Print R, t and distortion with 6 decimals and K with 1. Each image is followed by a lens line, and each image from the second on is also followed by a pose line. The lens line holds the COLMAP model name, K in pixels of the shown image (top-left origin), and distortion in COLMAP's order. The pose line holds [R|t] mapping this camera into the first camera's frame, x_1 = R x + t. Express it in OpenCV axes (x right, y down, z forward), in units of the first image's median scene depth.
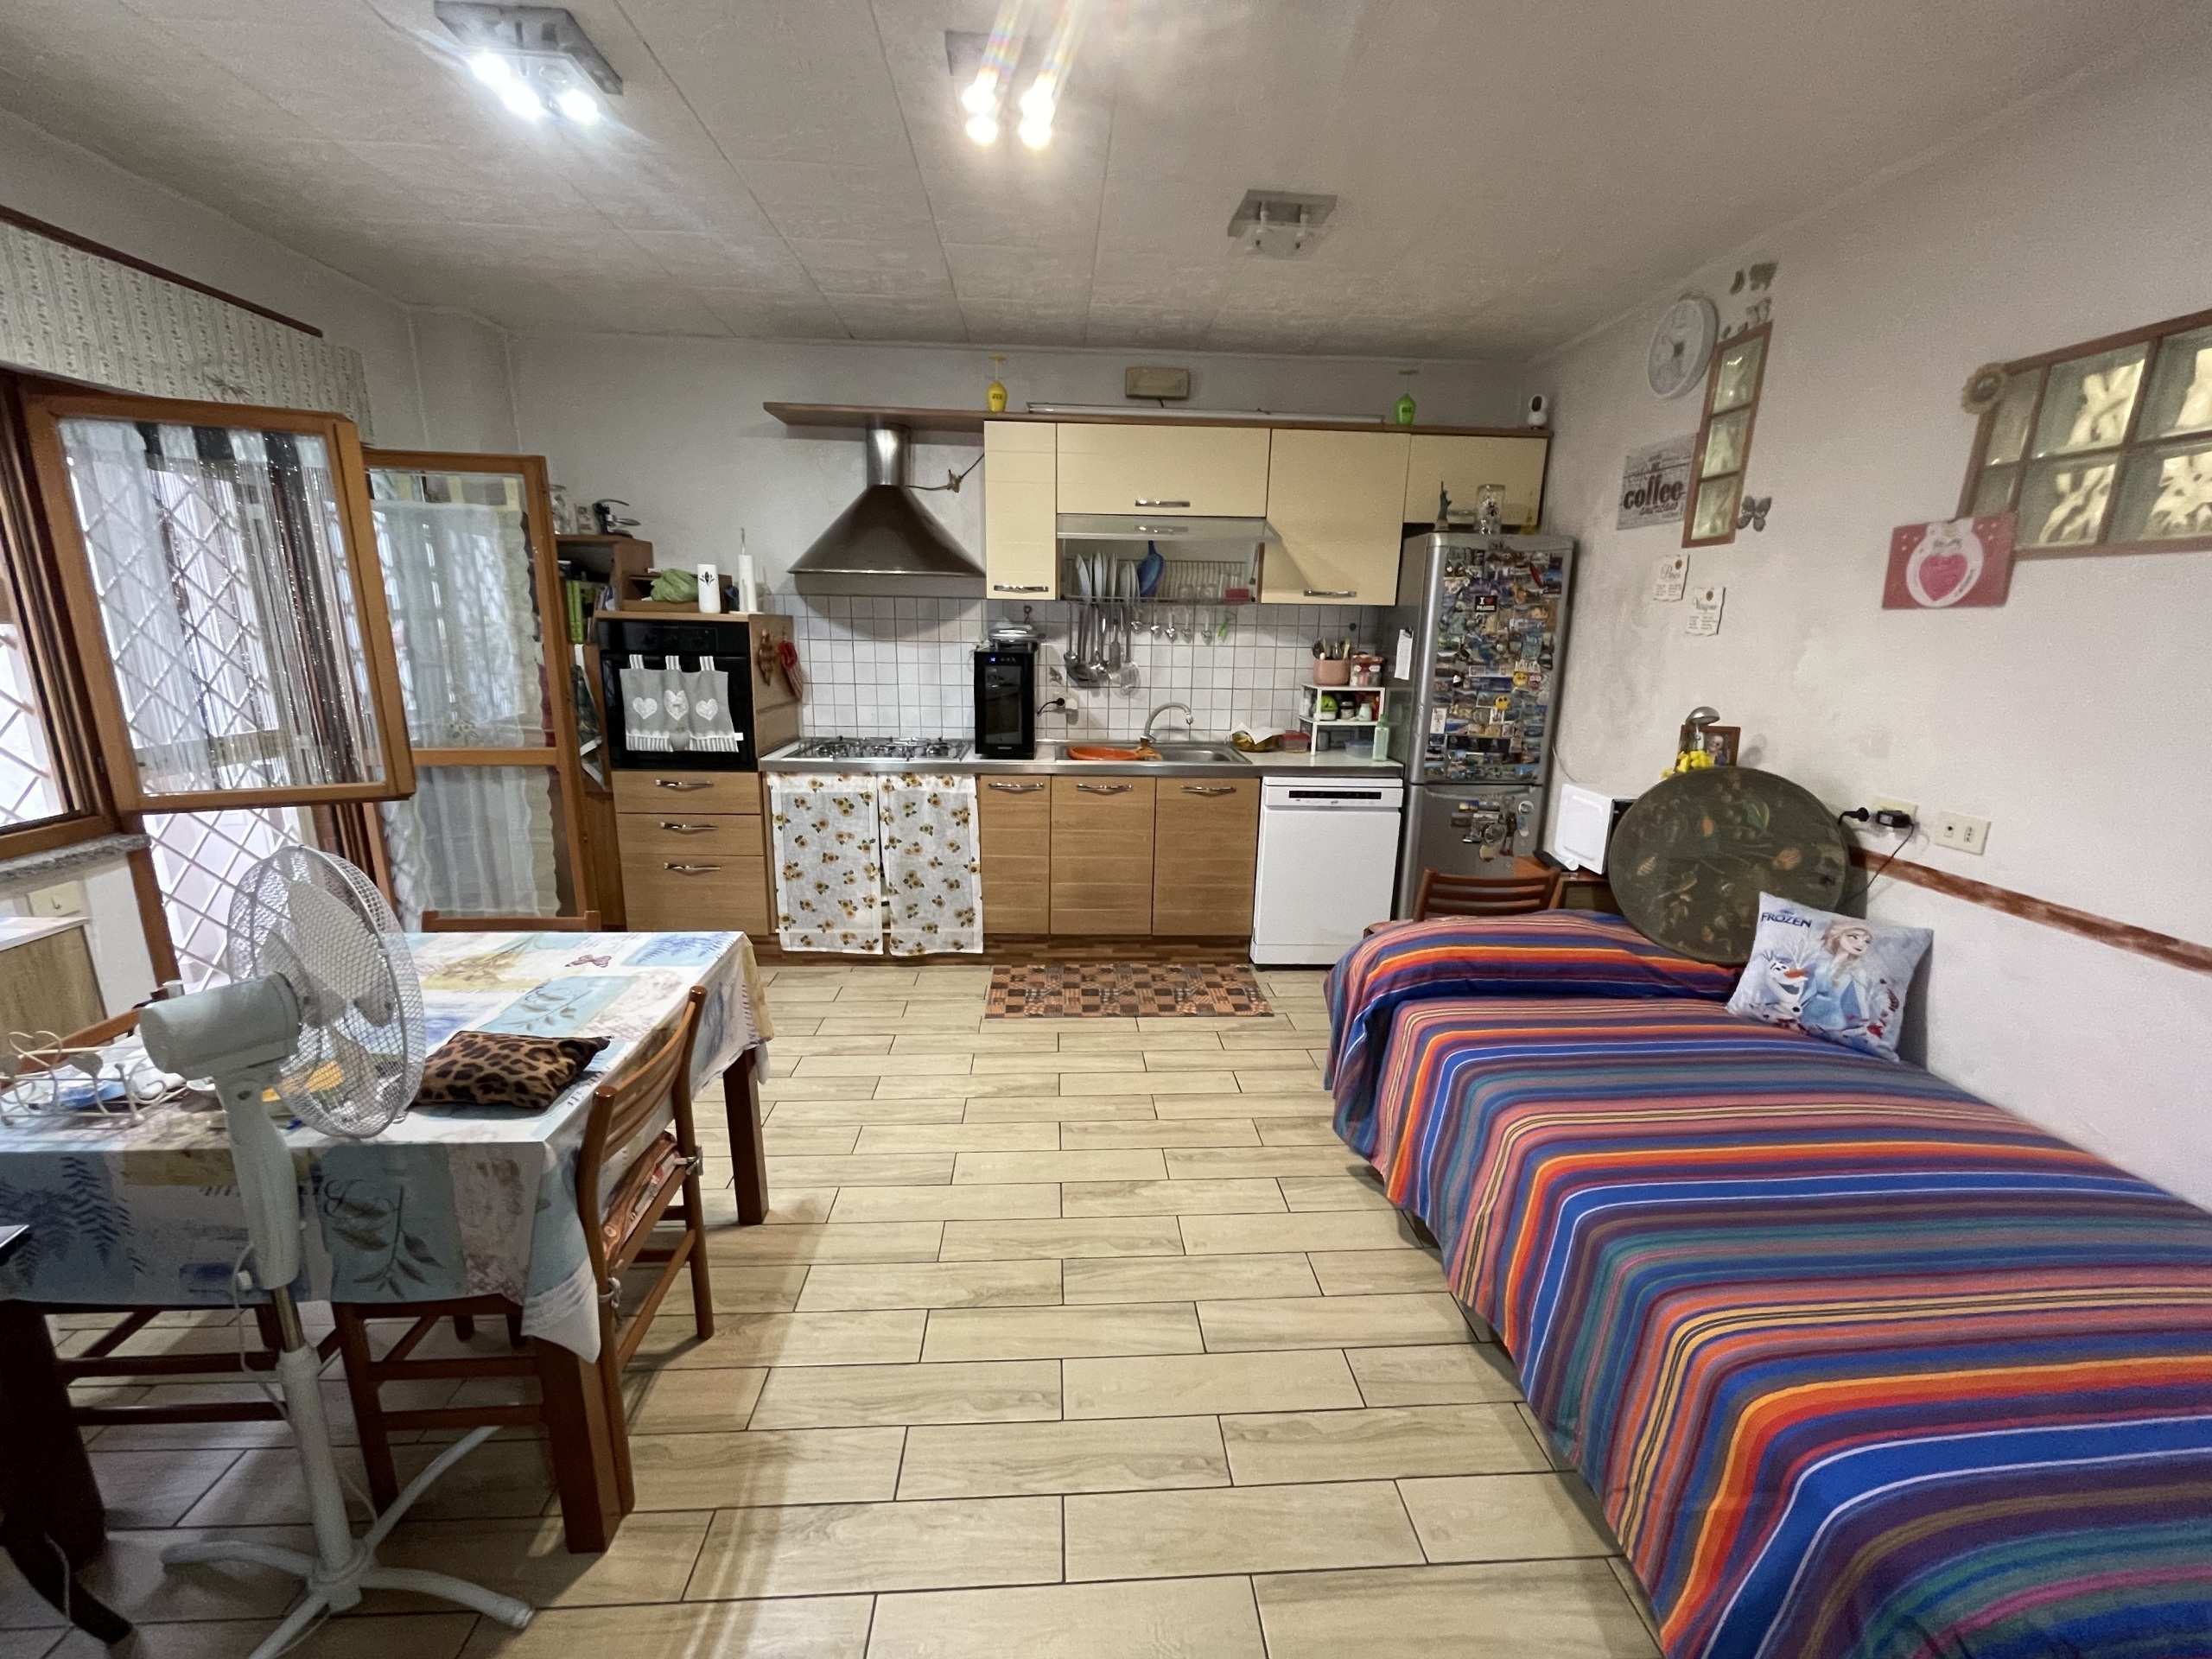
lens RADIAL K [[897.5, 0, 1103.5], [0, 897.5, 834.8], [0, 0, 1]] dist [-0.003853, 0.000613]
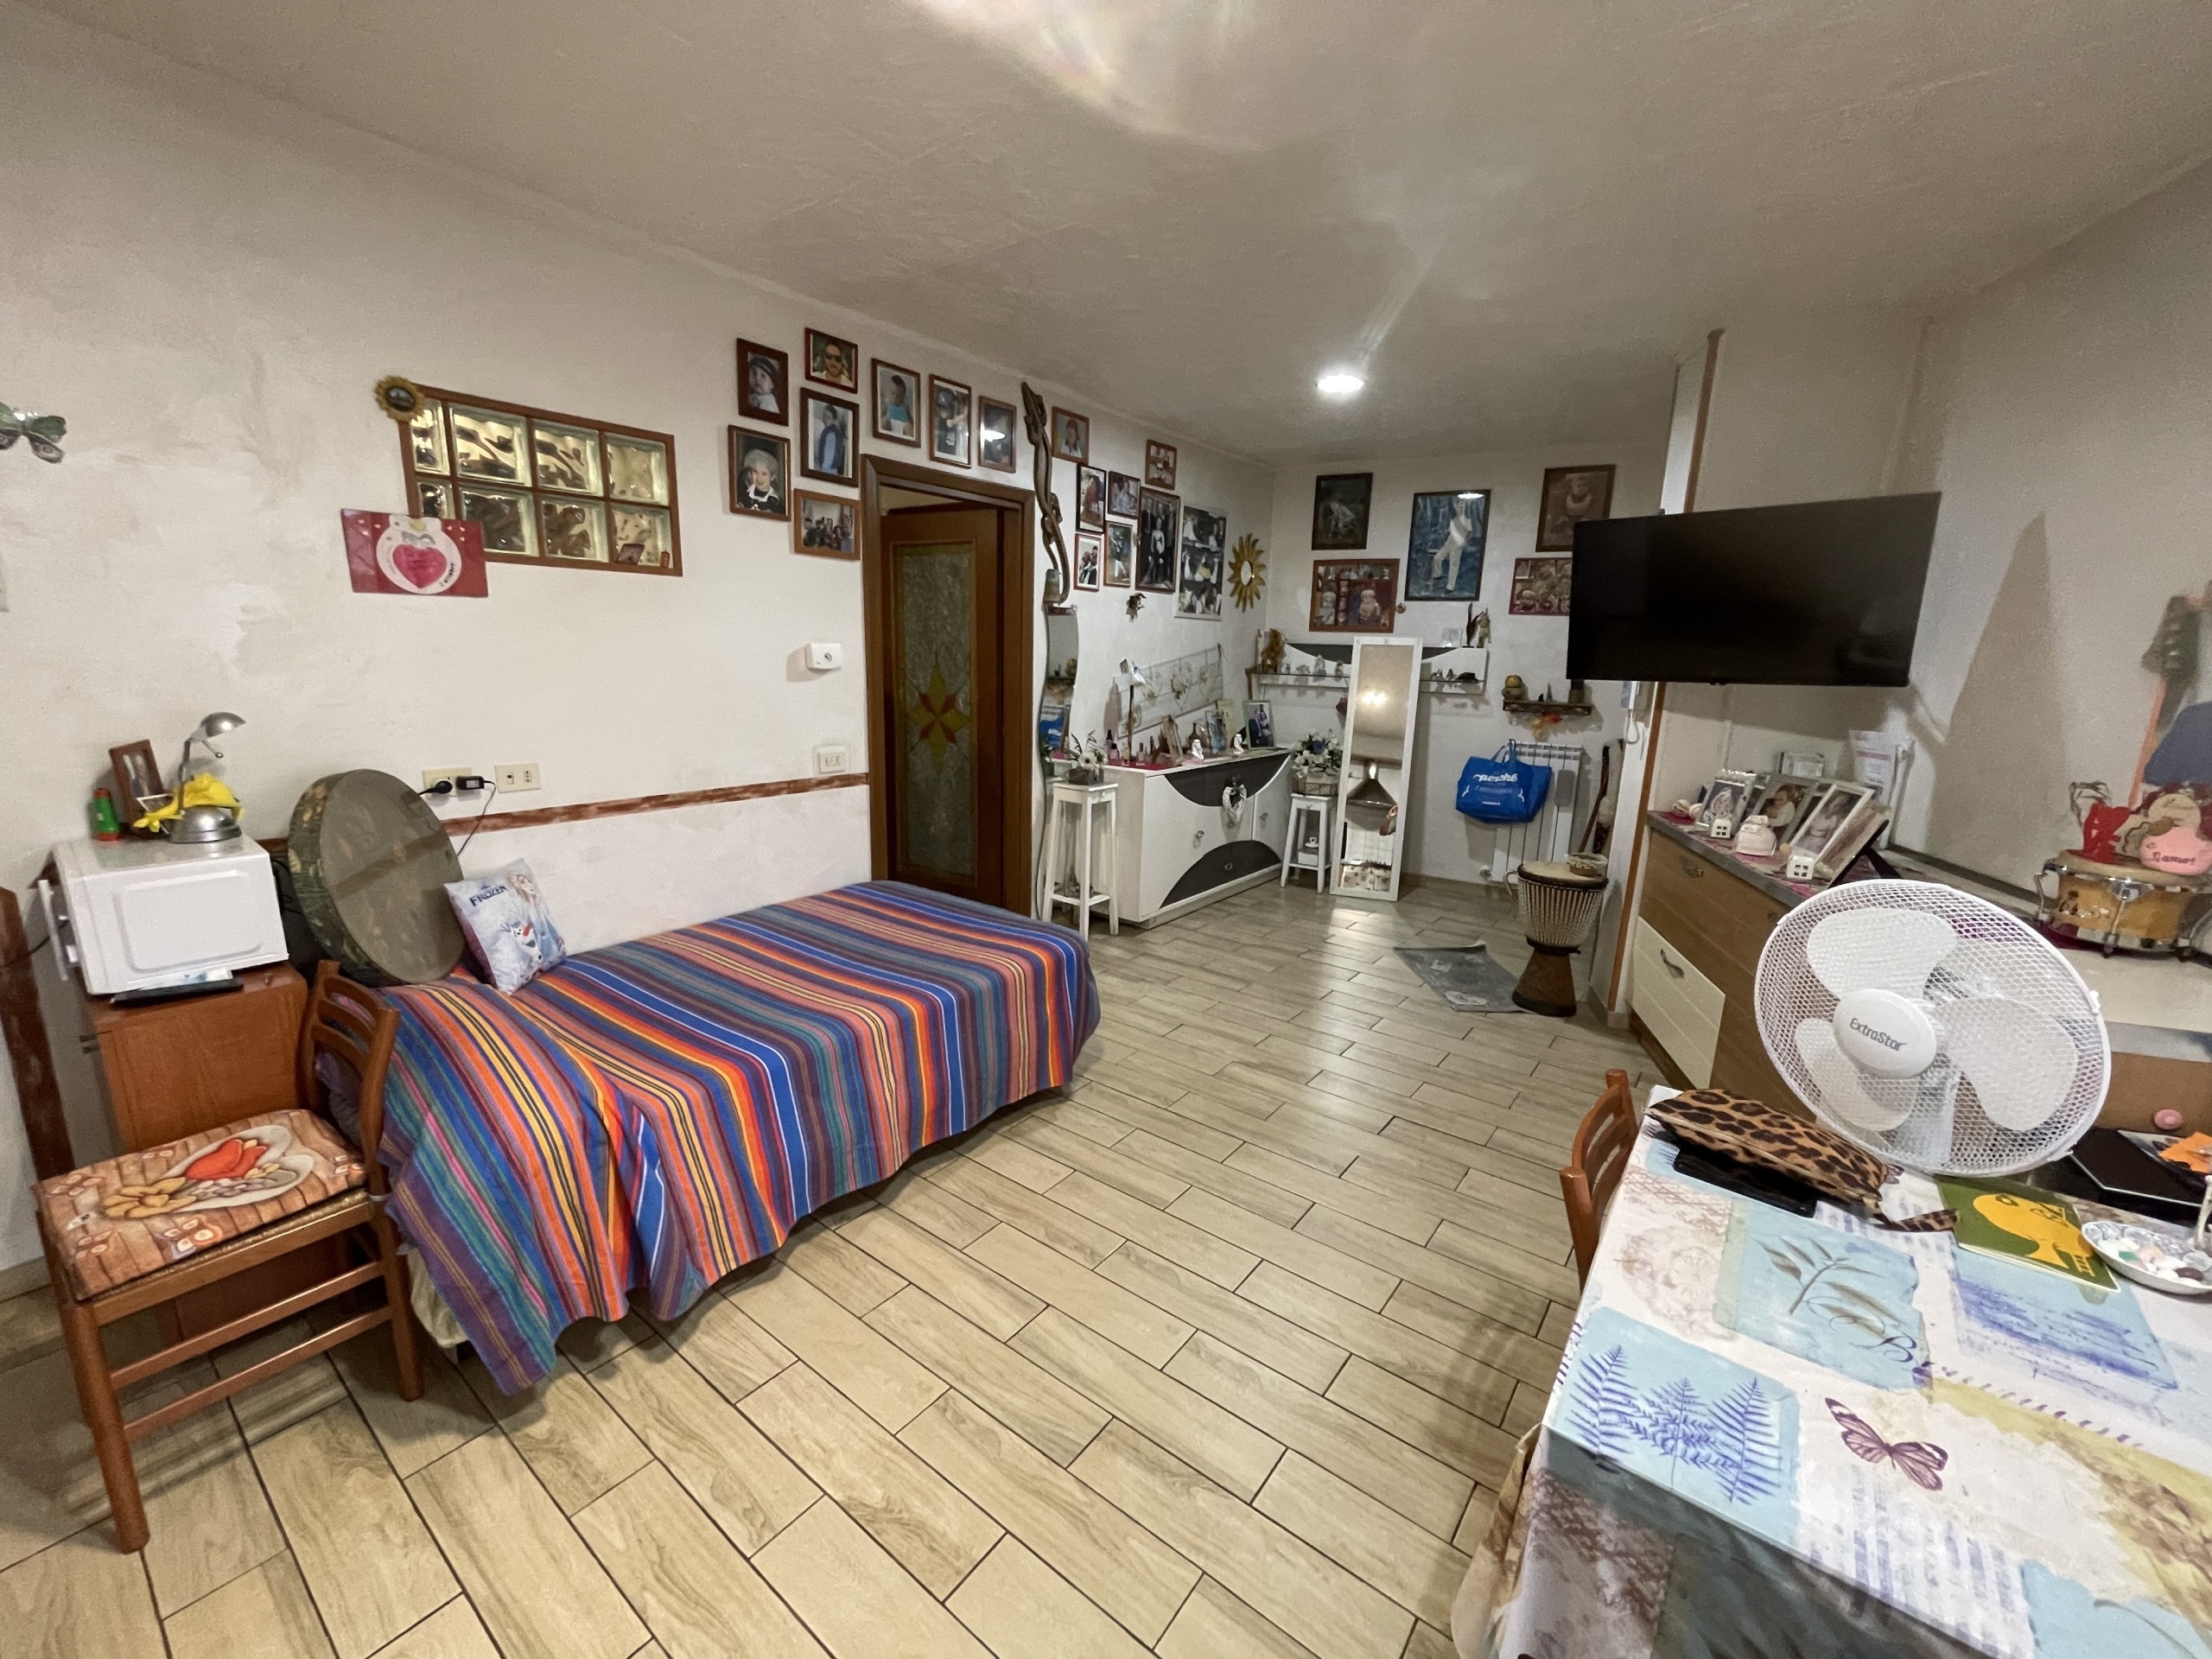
lens RADIAL K [[897.5, 0, 1099.0], [0, 897.5, 835.5], [0, 0, 1]] dist [-0.003853, 0.000613]
pose [[-0.751090, -0.174113, 0.636827, -0.266482], [0.115334, 0.915160, 0.386238, -0.180118], [-0.650048, 0.363547, -0.667287, 0.752300]]
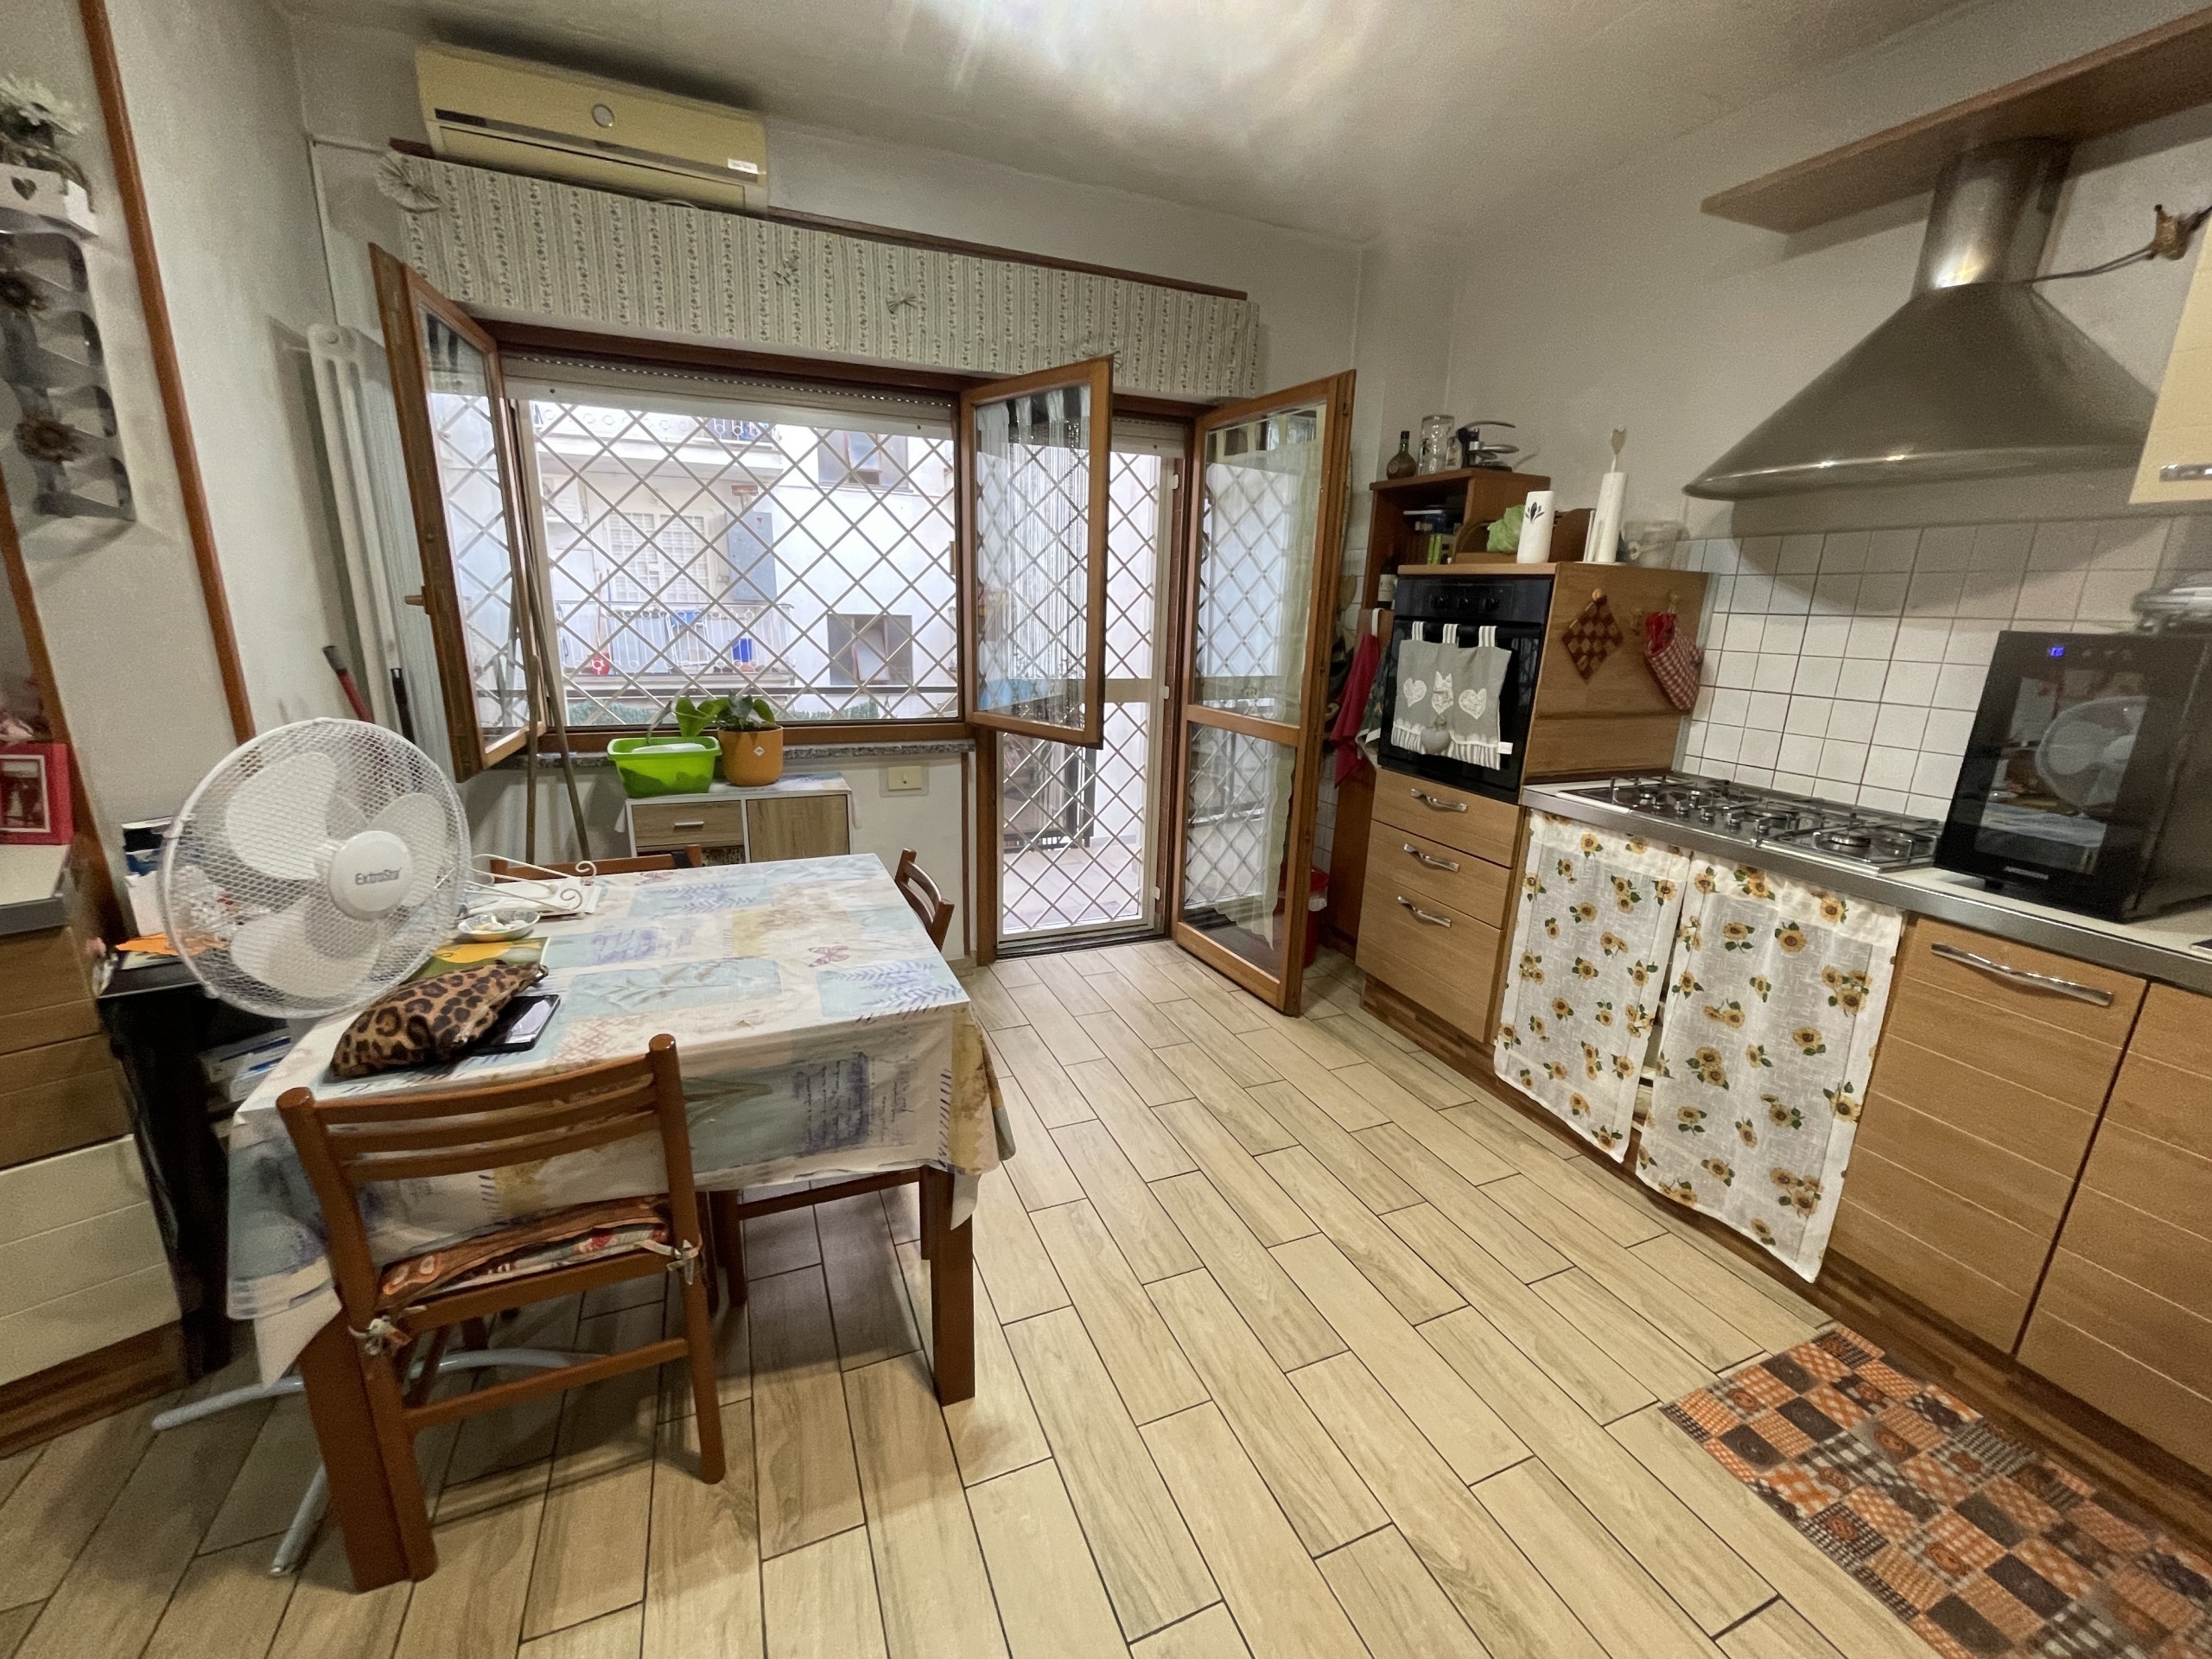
lens RADIAL K [[897.5, 0, 1108.0], [0, 897.5, 833.7], [0, 0, 1]] dist [-0.003853, 0.000613]
pose [[0.338682, 0.230466, -0.912239, 0.115304], [-0.241958, 0.958265, 0.152264, -0.076464], [0.909258, 0.169155, 0.380310, 0.475423]]
